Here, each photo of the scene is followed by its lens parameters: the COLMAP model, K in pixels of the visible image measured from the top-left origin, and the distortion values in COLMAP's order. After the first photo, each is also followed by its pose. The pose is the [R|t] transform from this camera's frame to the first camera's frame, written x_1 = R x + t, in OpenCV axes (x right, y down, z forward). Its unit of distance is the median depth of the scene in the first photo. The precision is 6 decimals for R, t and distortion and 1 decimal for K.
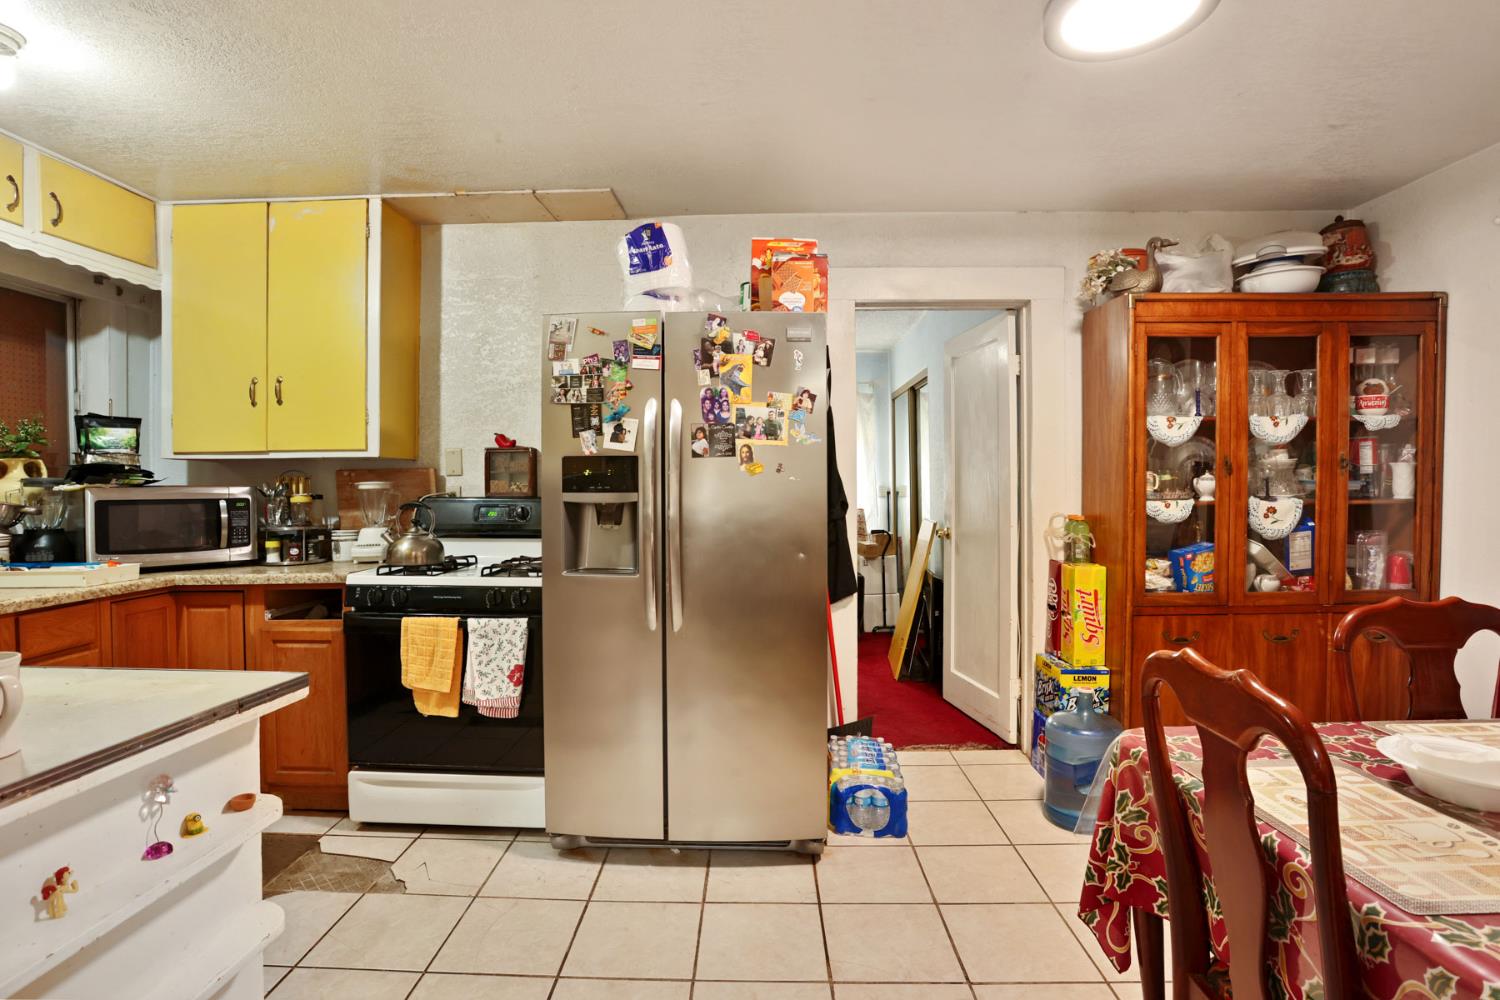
lens RADIAL K [[739.1, 0, 737.3], [0, 739.1, 496.5], [0, 0, 1]] dist [-0.067163, 0.025111]
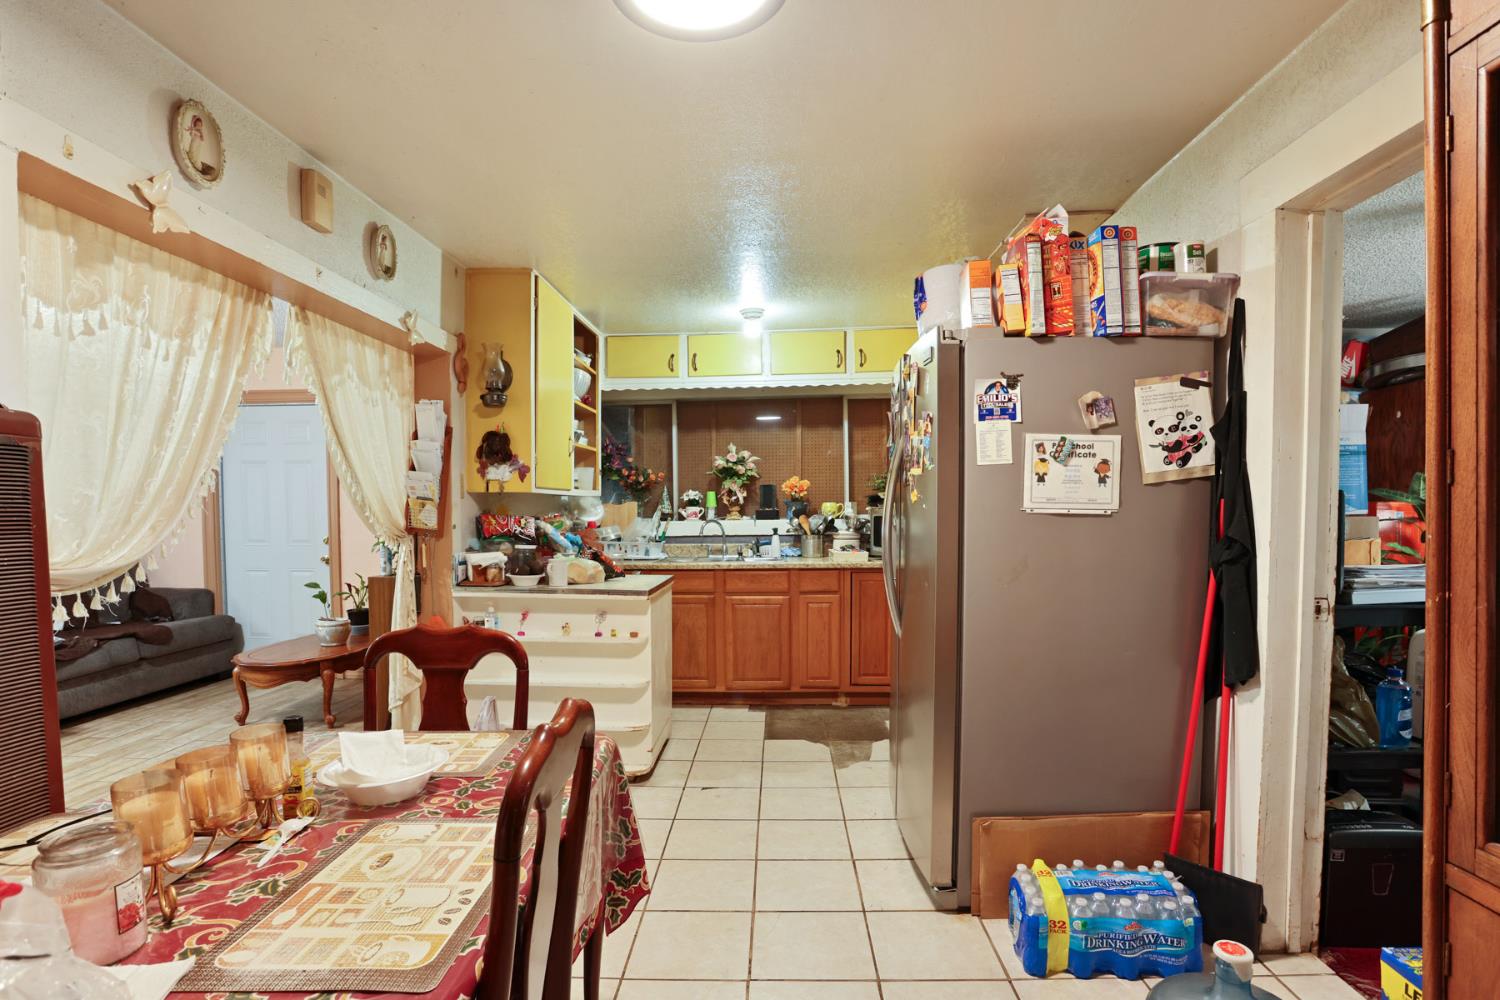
lens RADIAL K [[739.1, 0, 731.5], [0, 739.1, 543.7], [0, 0, 1]] dist [-0.067163, 0.025111]
pose [[-0.020447, 0.054562, -0.998301, 0.991538], [-0.006143, 0.998484, 0.054698, -0.025132], [0.999772, 0.007251, -0.020080, 0.711390]]
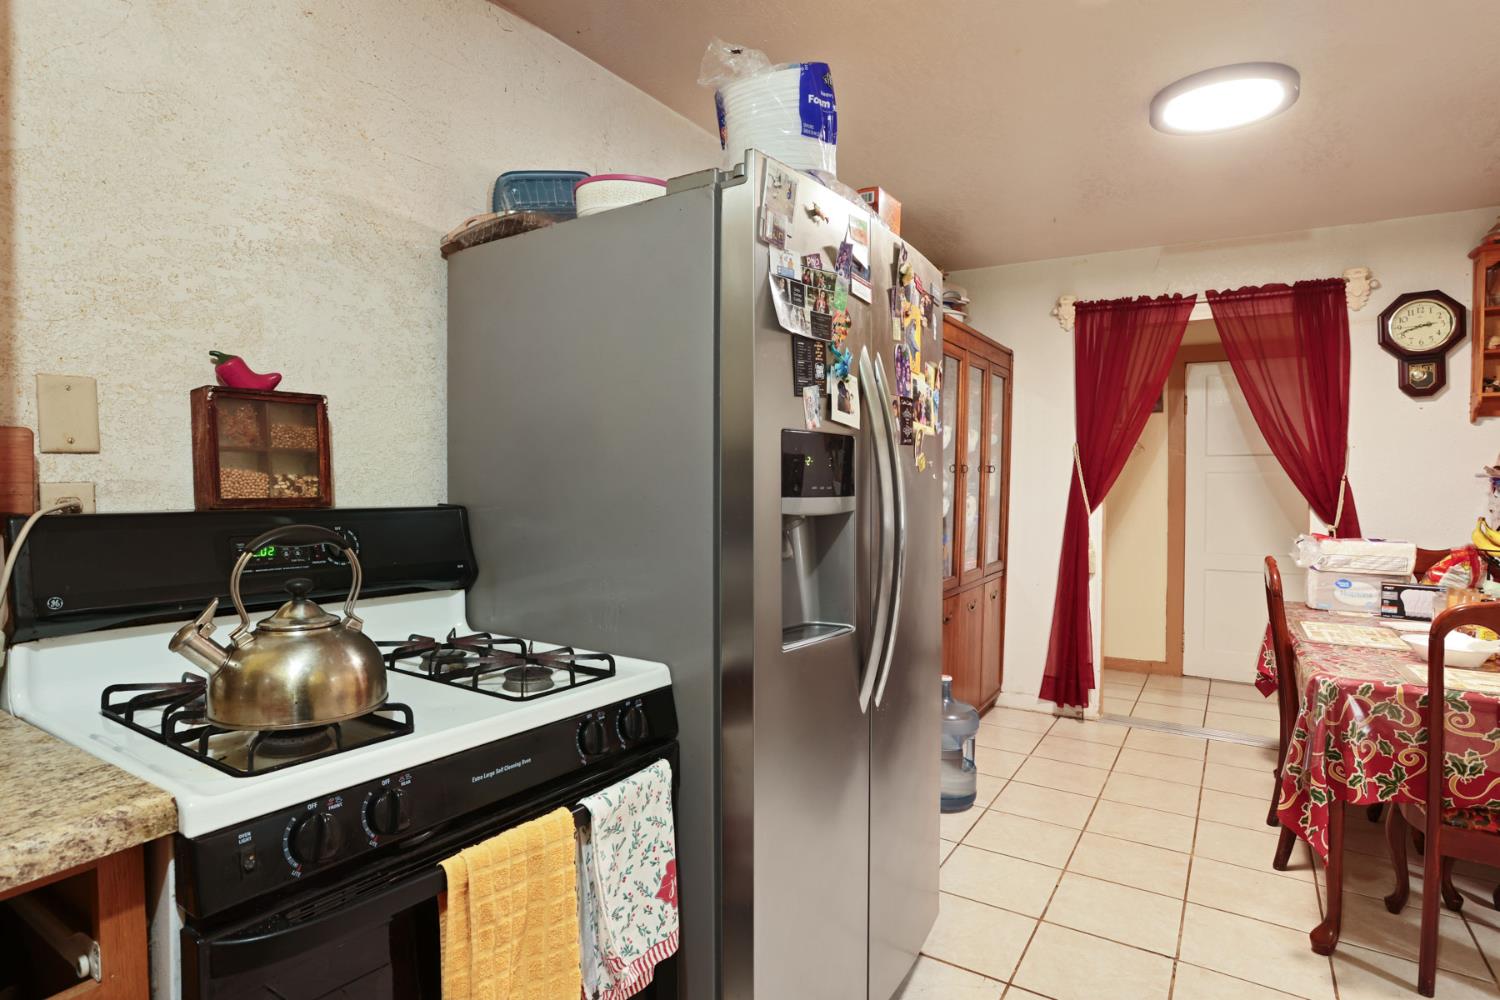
lens RADIAL K [[793.4, 0, 747.6], [0, 793.4, 495.3], [0, 0, 1]] dist [-0.039442, 0.017666]
pose [[0.528484, -0.008017, 0.848905, -0.700985], [0.007167, 0.999962, 0.004982, -0.009532], [-0.848913, 0.003451, 0.528521, 0.683968]]
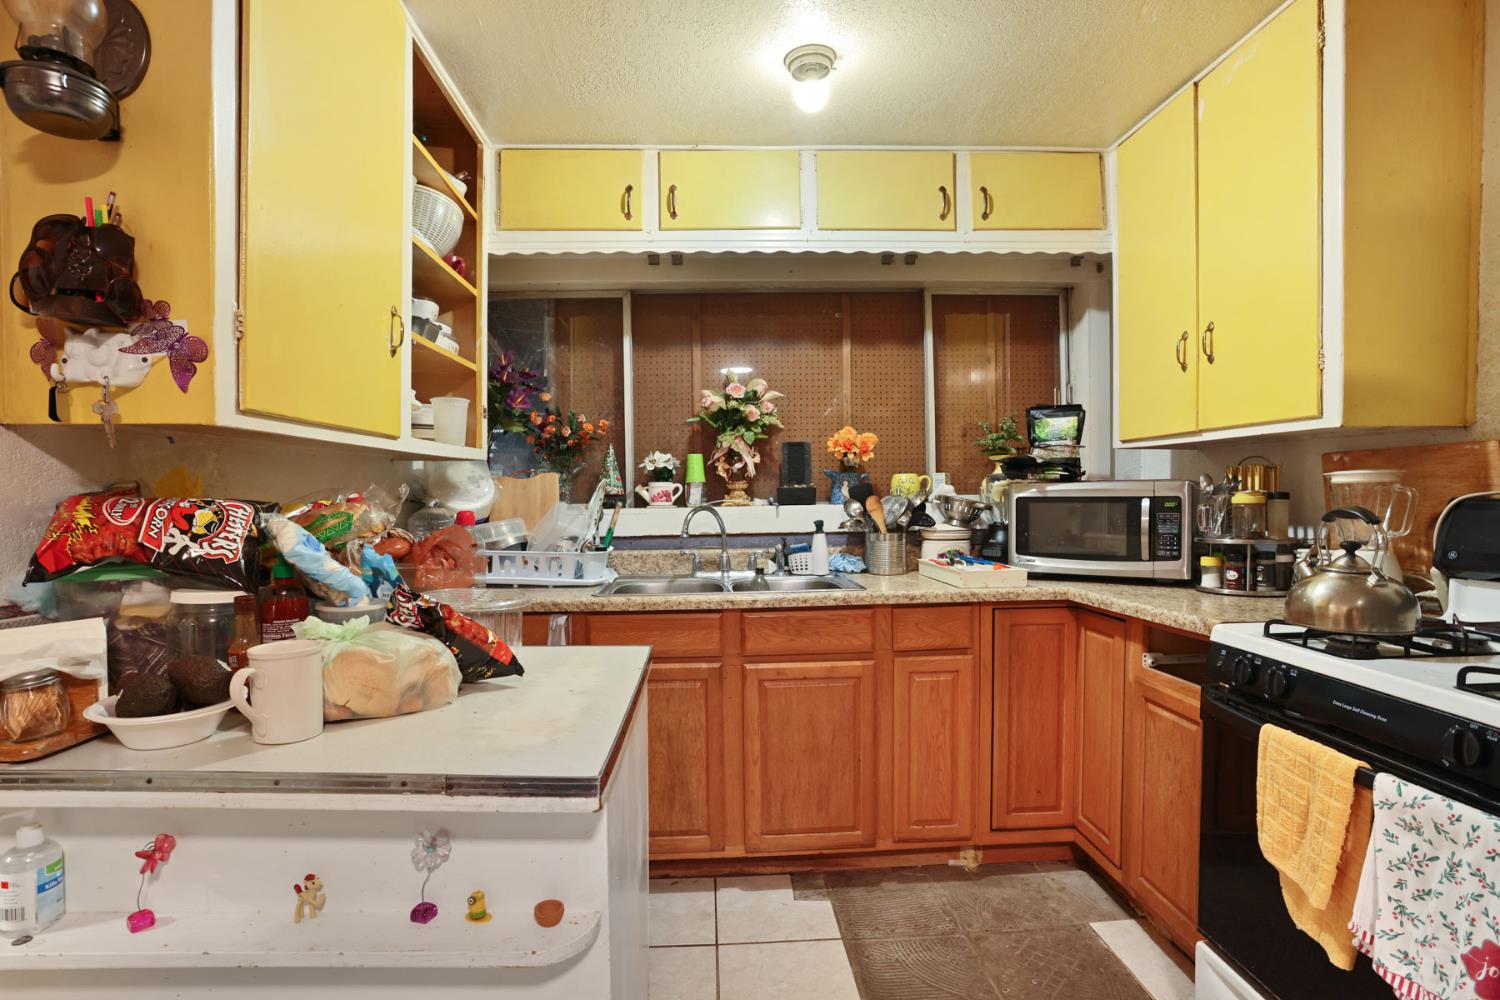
lens RADIAL K [[739.1, 0, 730.8], [0, 739.1, 504.3], [0, 0, 1]] dist [-0.067163, 0.025111]
pose [[0.080722, 0.023693, -0.996455, 0.029081], [-0.002862, 0.999719, 0.023539, -0.006759], [0.996733, 0.000951, 0.080767, 0.569922]]
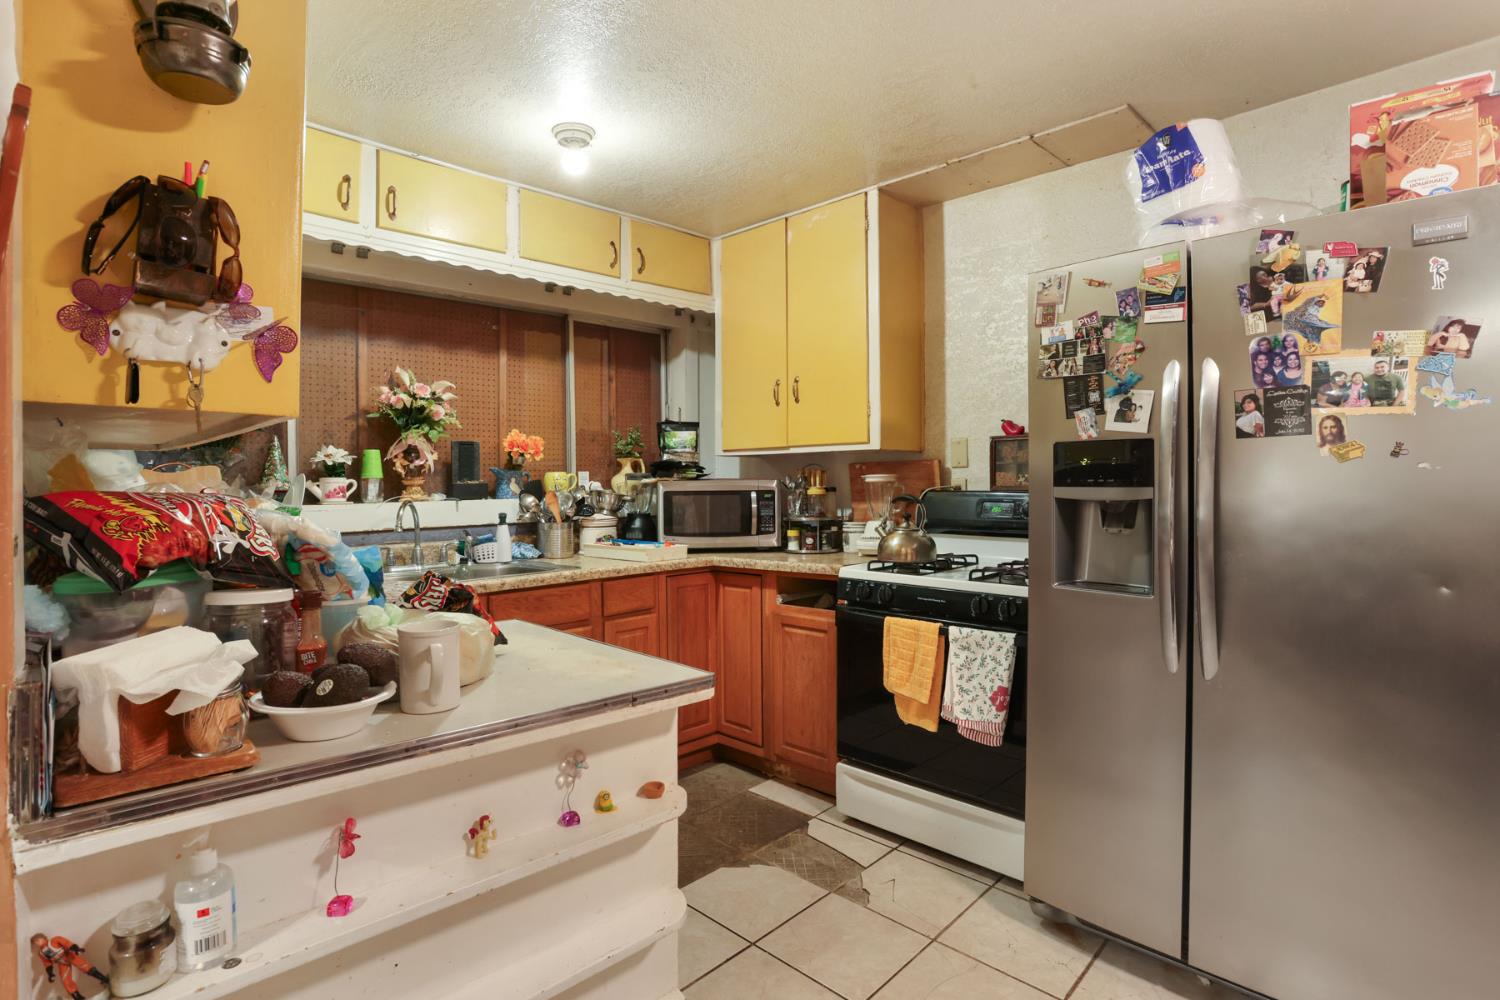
lens RADIAL K [[739.1, 0, 732.1], [0, 739.1, 485.7], [0, 0, 1]] dist [-0.067163, 0.025111]
pose [[0.730643, 0.003208, -0.682752, 0.052551], [-0.004957, 0.999988, -0.000605, -0.004126], [0.682742, 0.003826, 0.730649, 0.156649]]
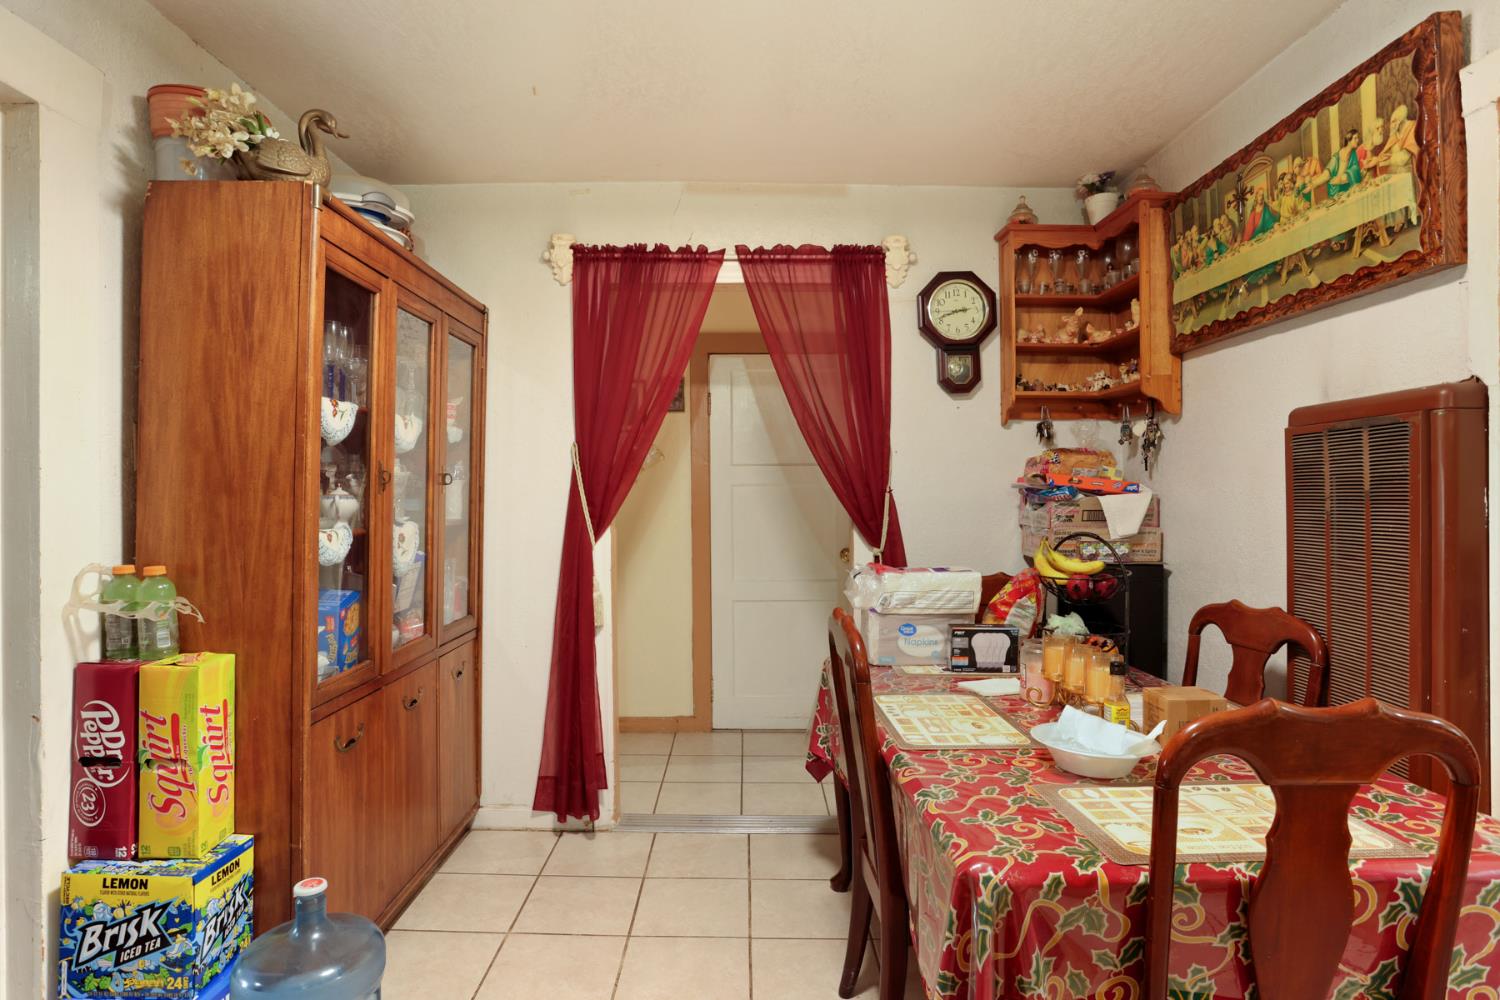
lens RADIAL K [[793.4, 0, 755.0], [0, 793.4, 494.0], [0, 0, 1]] dist [-0.039442, 0.017666]
pose [[-0.021581, 0.007950, 0.999735, -0.118336], [0.021922, 0.999732, -0.007476, -0.014959], [-0.999527, 0.021754, -0.021749, 0.733734]]
